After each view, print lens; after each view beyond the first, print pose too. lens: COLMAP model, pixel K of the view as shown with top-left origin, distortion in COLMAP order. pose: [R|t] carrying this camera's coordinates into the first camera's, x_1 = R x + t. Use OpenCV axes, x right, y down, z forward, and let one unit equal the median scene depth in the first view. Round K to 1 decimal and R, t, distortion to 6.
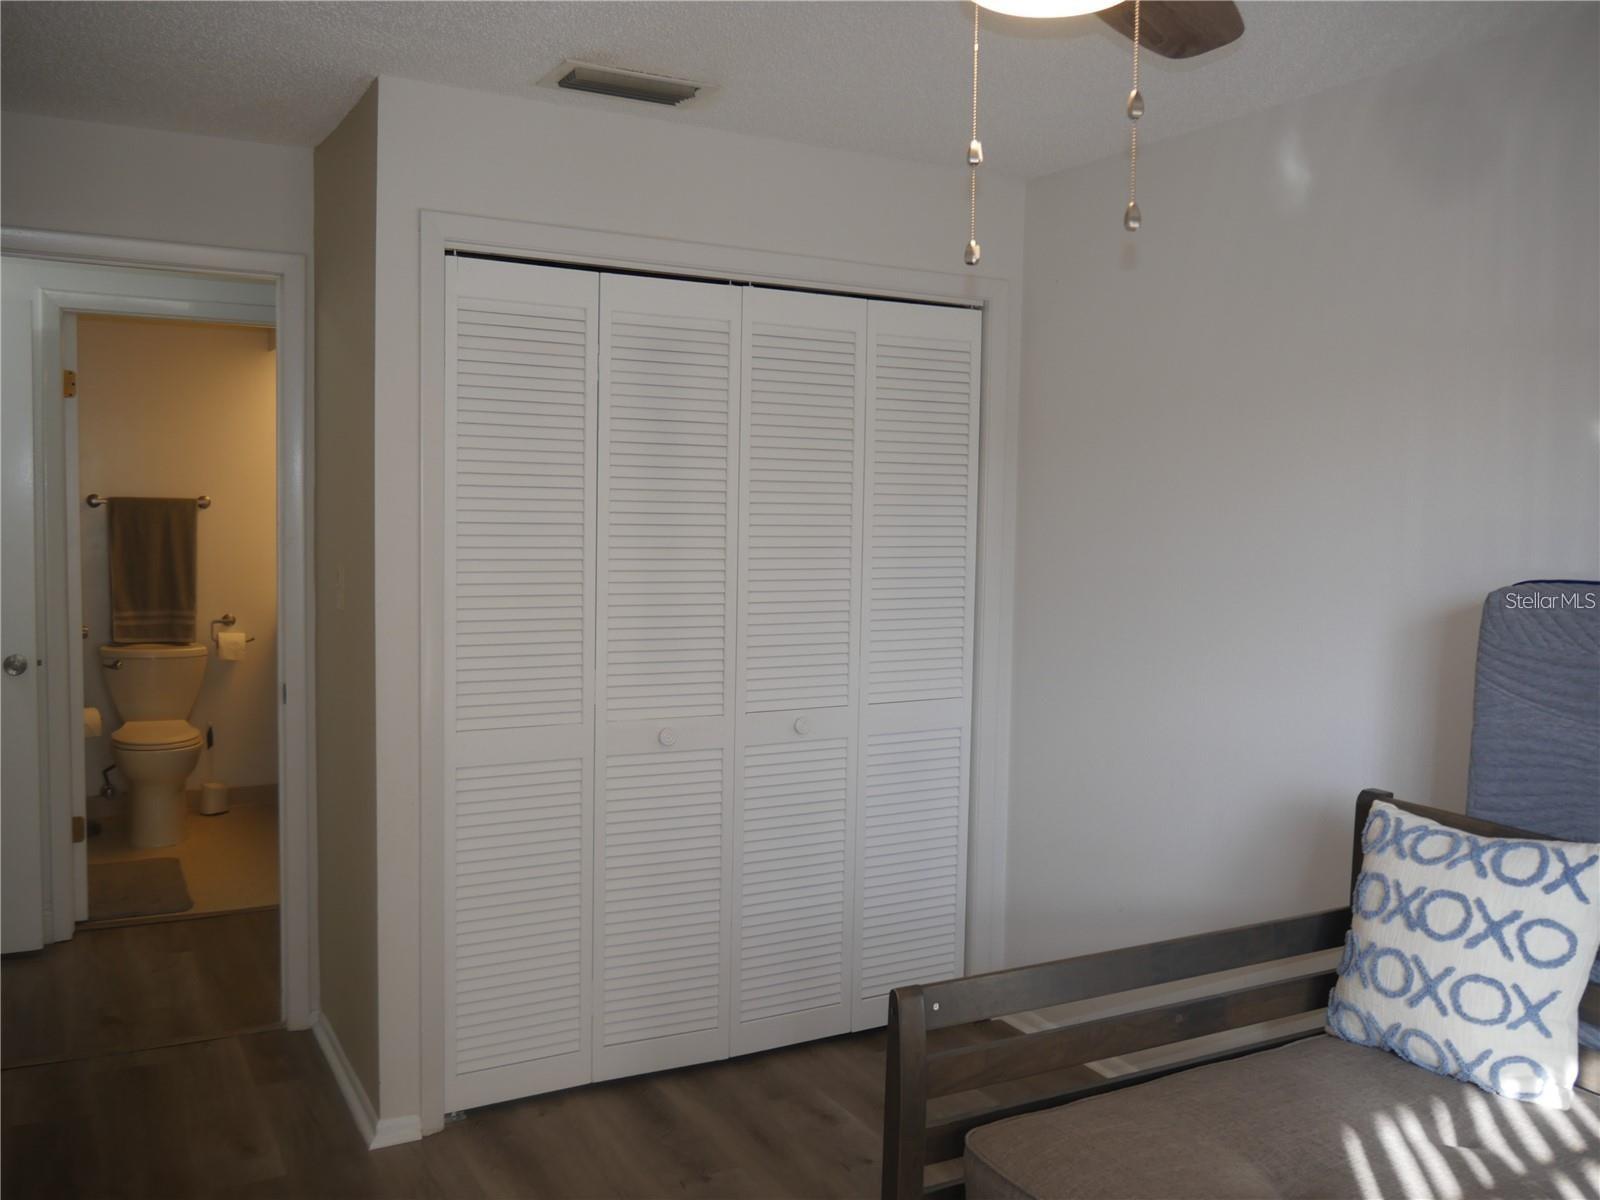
lens RADIAL K [[1361.4, 0, 799.1], [0, 1361.4, 639.3], [0, 0, 1]] dist [-0.016175, -0.005161]
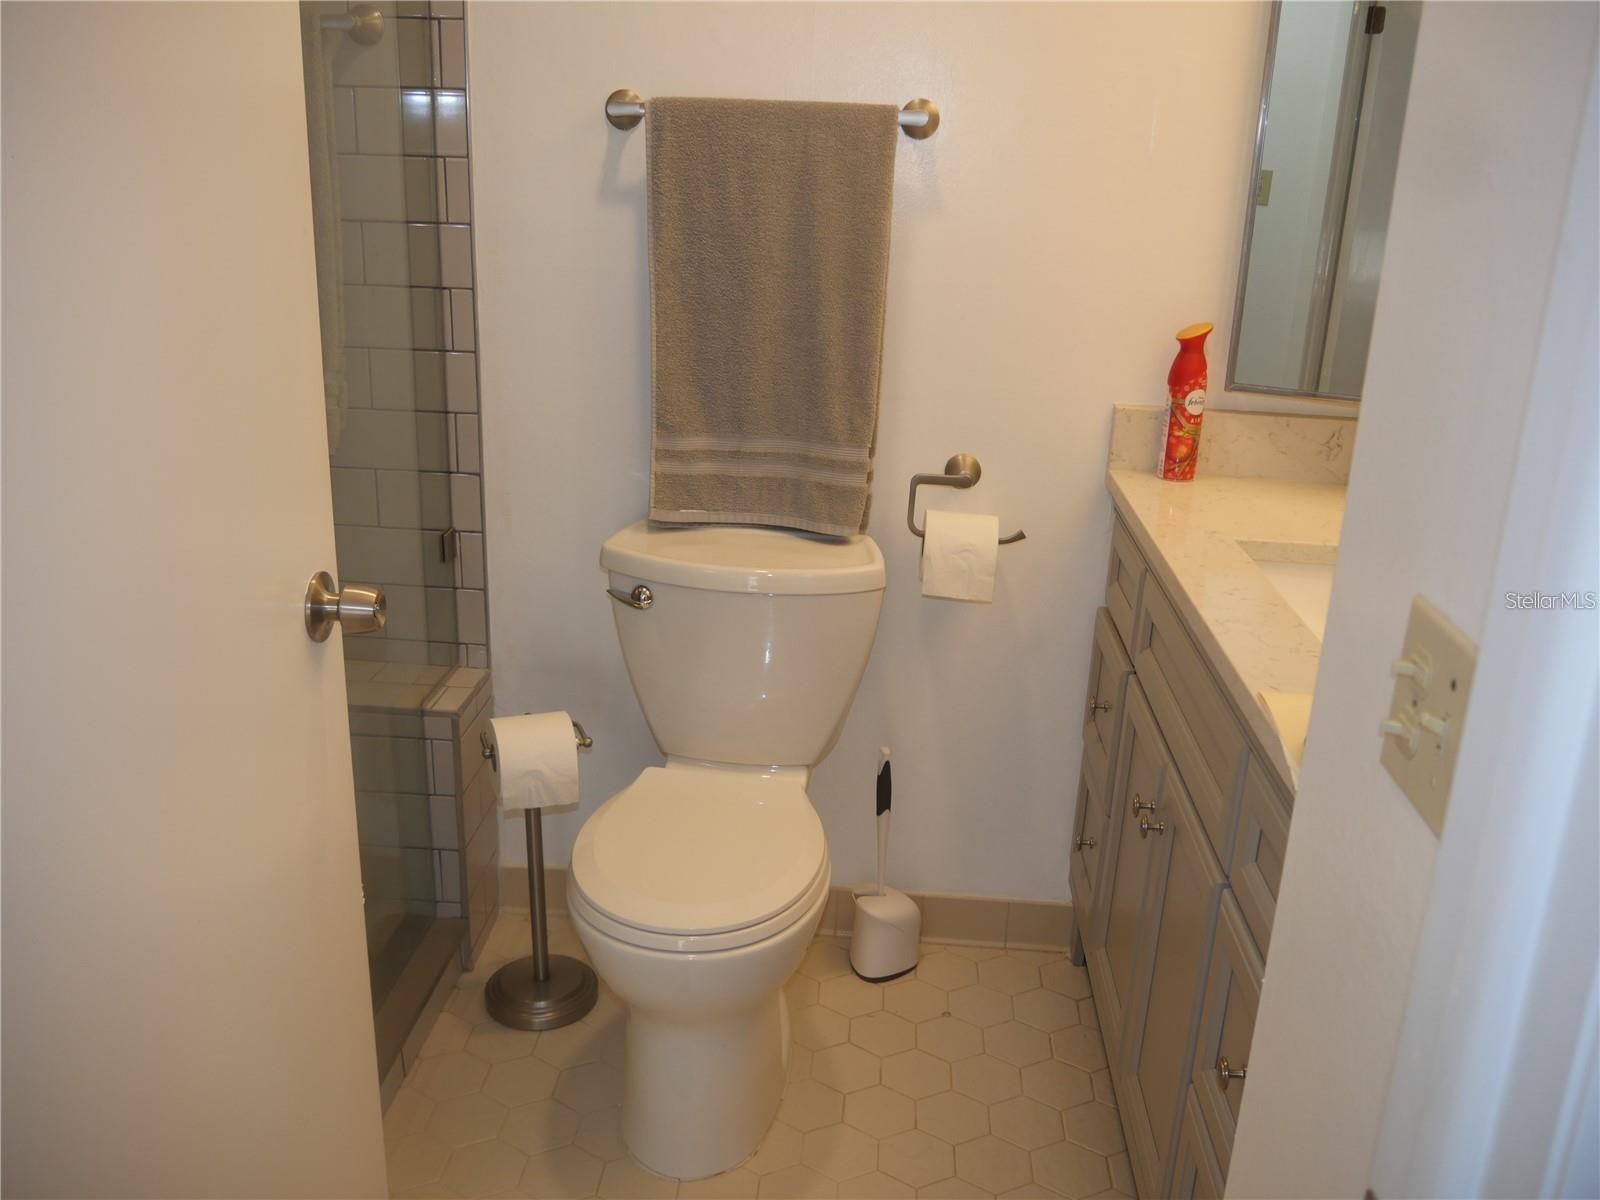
lens RADIAL K [[1375.5, 0, 795.7], [0, 1375.5, 605.4], [0, 0, 1]] dist [-0.048309, 0.029411]
pose [[0.834061, 0.179017, -0.521819, -0.273031], [-0.065723, 0.971393, 0.228201, -0.060680], [0.547744, -0.156038, 0.821966, 0.700800]]
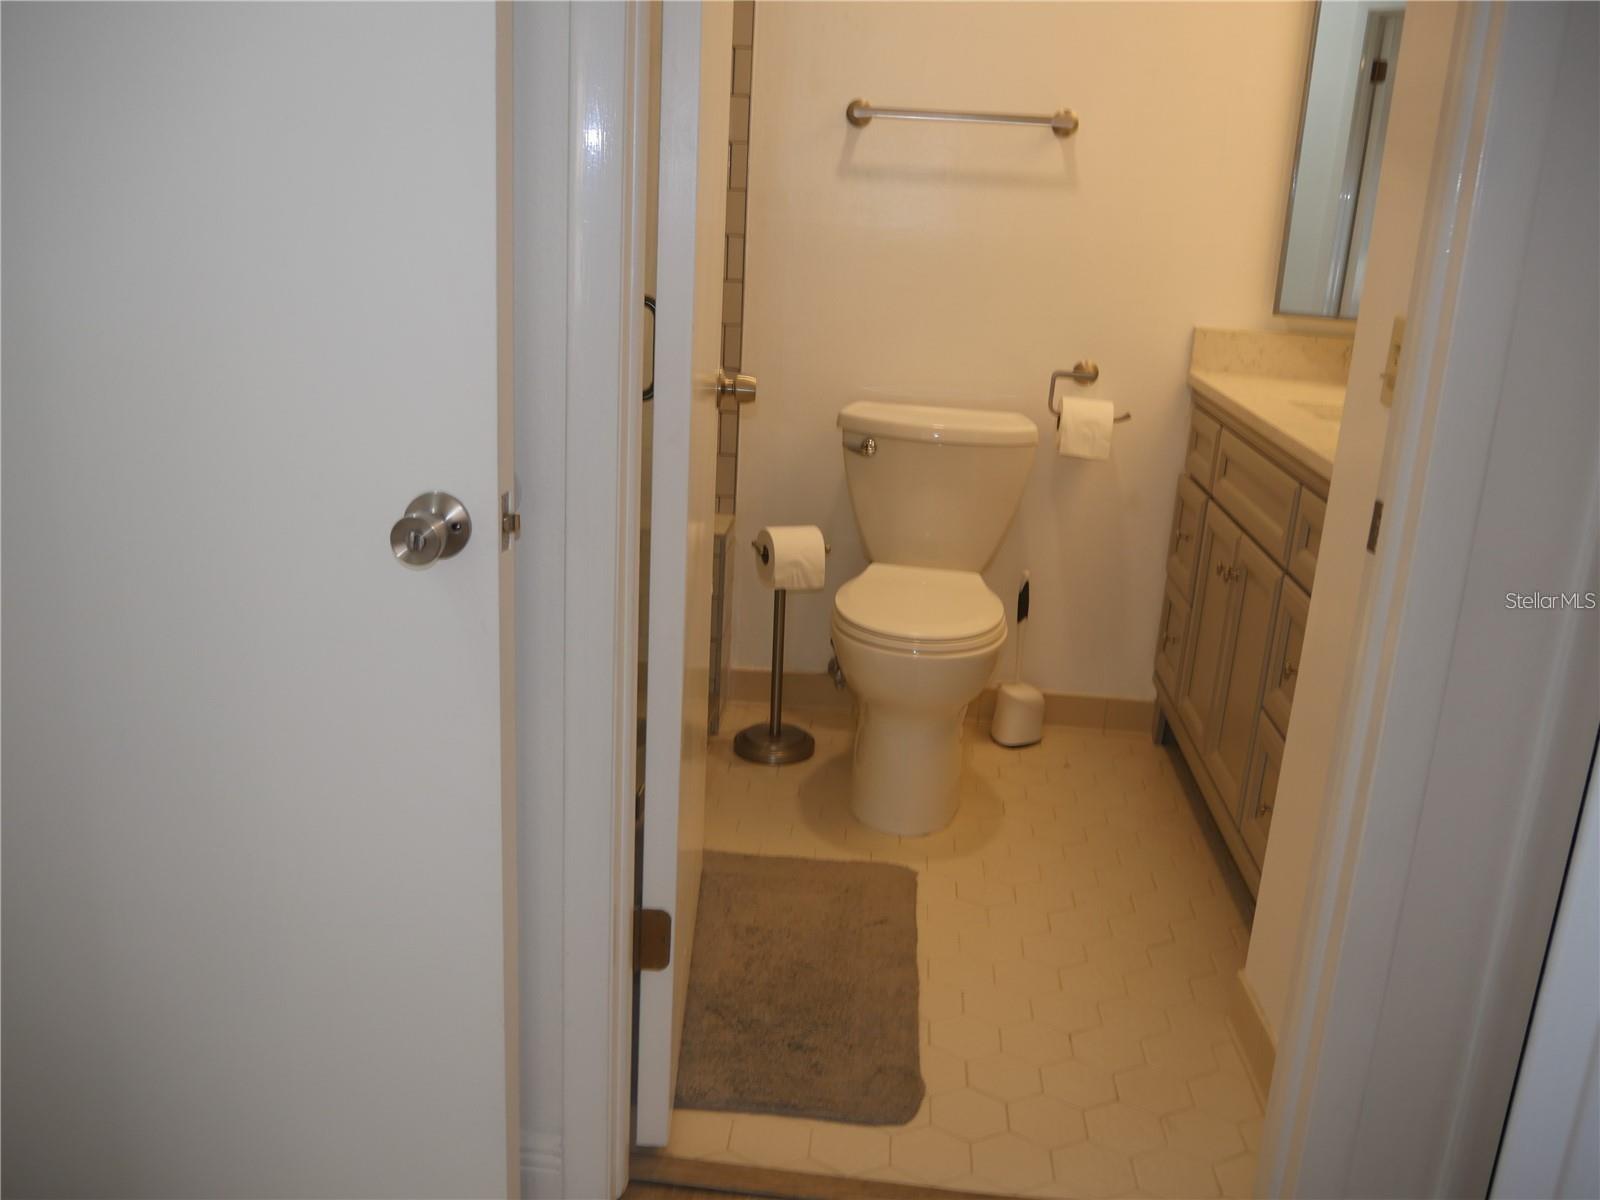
lens RADIAL K [[1375.5, 0, 795.7], [0, 1375.5, 605.4], [0, 0, 1]] dist [-0.048309, 0.029411]
pose [[0.827685, 0.177476, -0.532390, -0.233158], [-0.083316, 0.977024, 0.196171, -0.021136], [0.554974, -0.118011, 0.823455, 0.534791]]
